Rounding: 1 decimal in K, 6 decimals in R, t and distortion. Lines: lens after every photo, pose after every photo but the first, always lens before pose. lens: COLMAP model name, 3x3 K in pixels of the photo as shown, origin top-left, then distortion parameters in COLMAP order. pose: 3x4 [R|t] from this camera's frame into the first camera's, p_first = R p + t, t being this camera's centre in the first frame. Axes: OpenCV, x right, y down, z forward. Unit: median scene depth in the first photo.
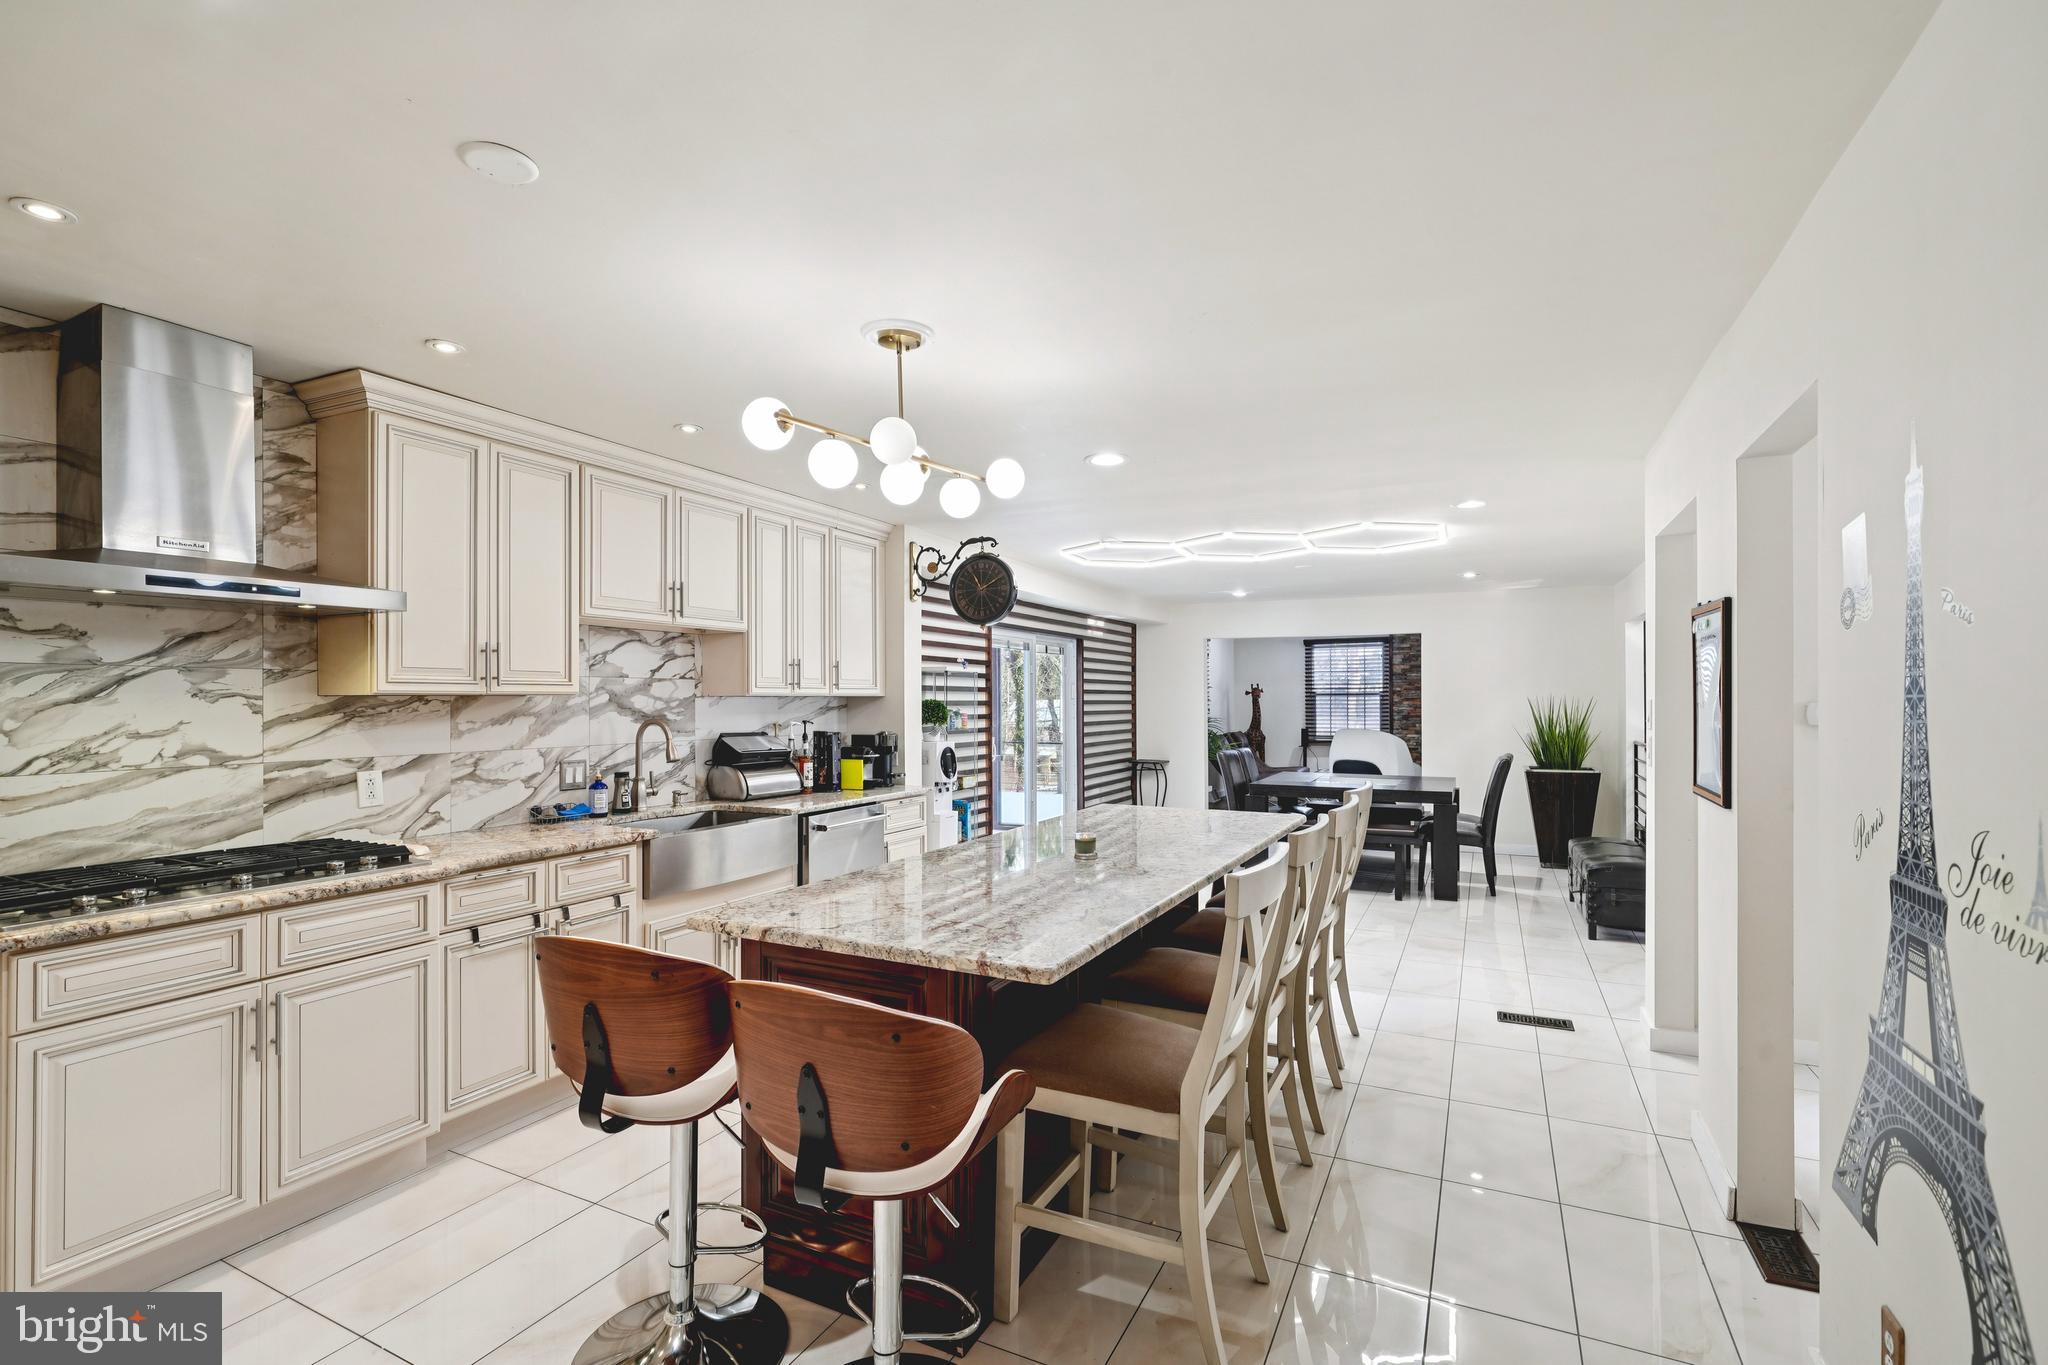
lens RADIAL K [[935.5, 0, 1023.8], [0, 935.5, 692.9], [0, 0, 1]] dist [0.005510, 0.000518]
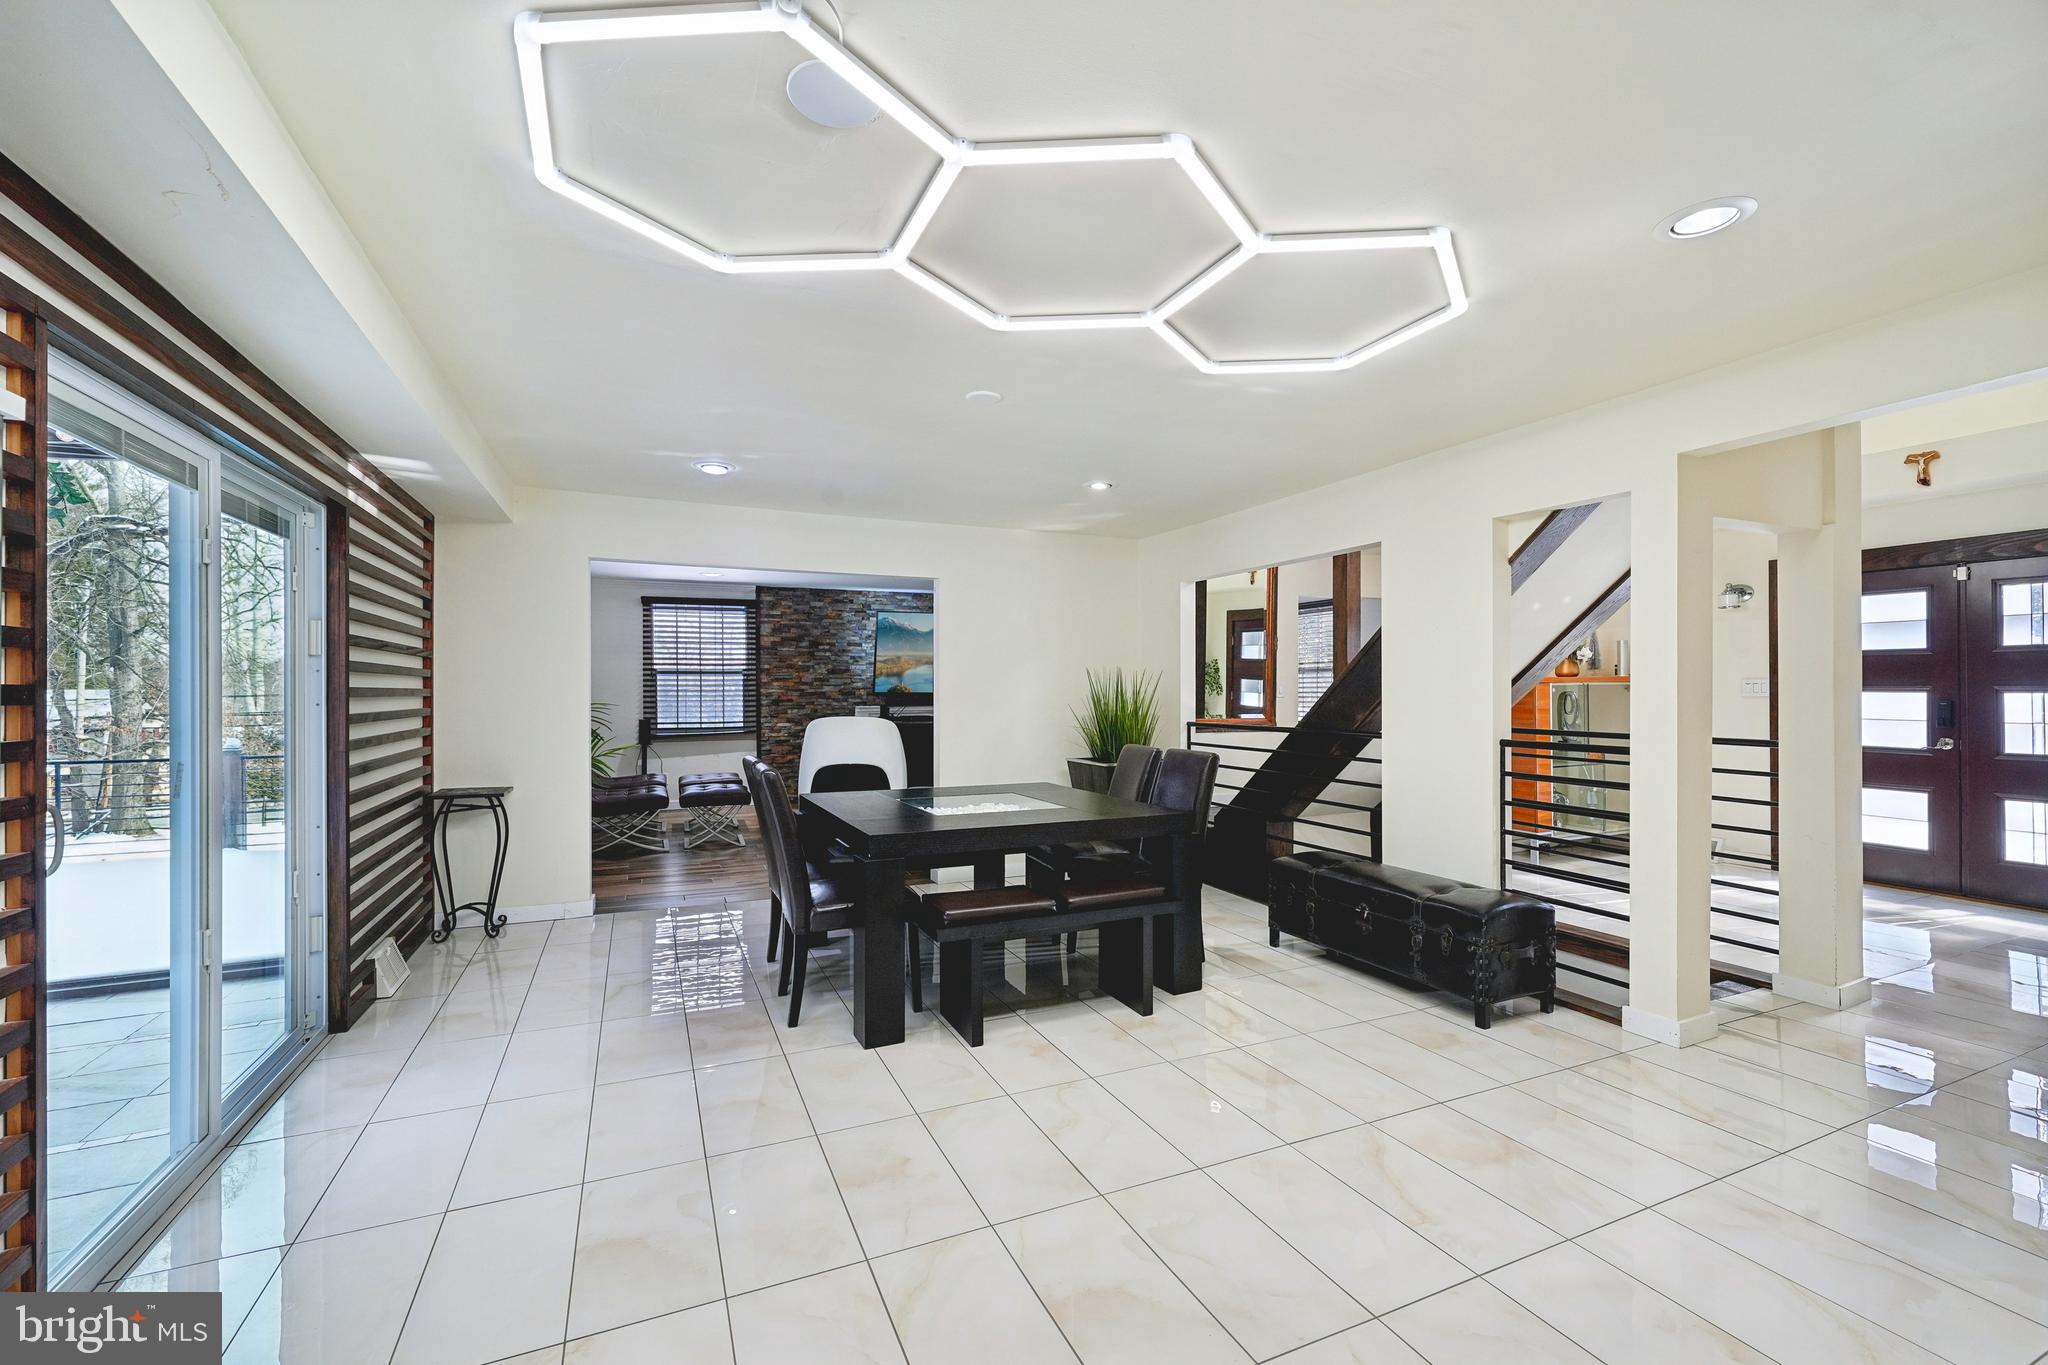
lens RADIAL K [[857.1, 0, 1022.8], [0, 857.1, 686.8], [0, 0, 1]] dist [0.001603, -0.000236]
pose [[0.634804, 0.002761, 0.772669, -0.056563], [-0.004664, 0.999989, 0.000258, 0.027259], [-0.772659, -0.003768, 0.634810, 0.839386]]
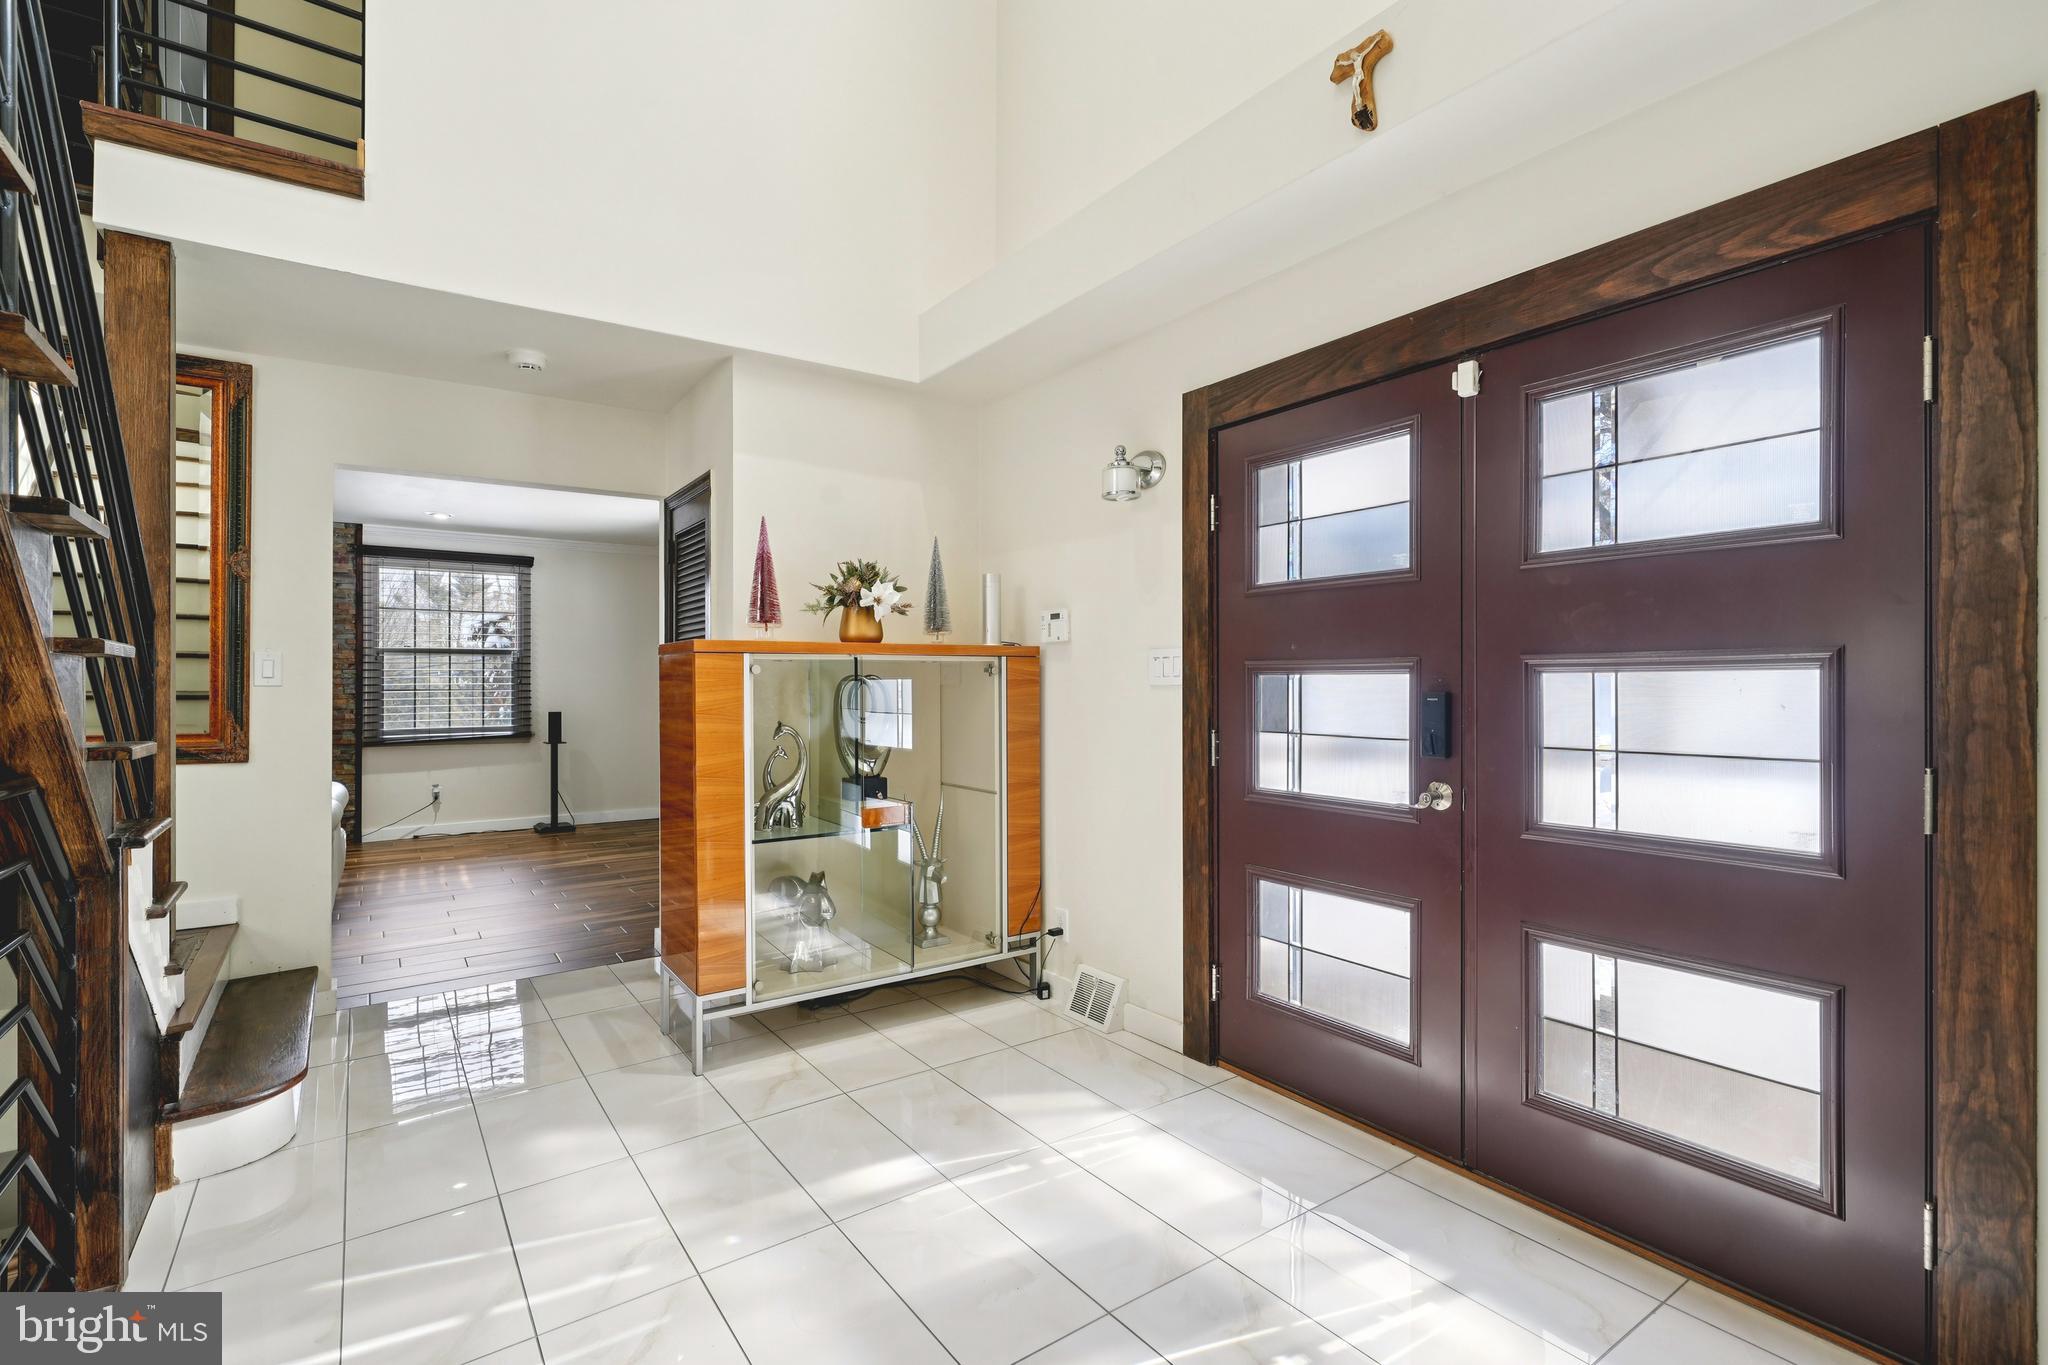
lens RADIAL K [[923.9, 0, 1024.0], [0, 923.9, 682.5], [0, 0, 1]] dist [-0.000233, -0.000462]
pose [[0.460844, 0.004324, 0.887470, 0.817239], [-0.006941, 0.999975, -0.001268, 0.035066], [-0.887454, -0.005576, 0.460863, 0.637330]]
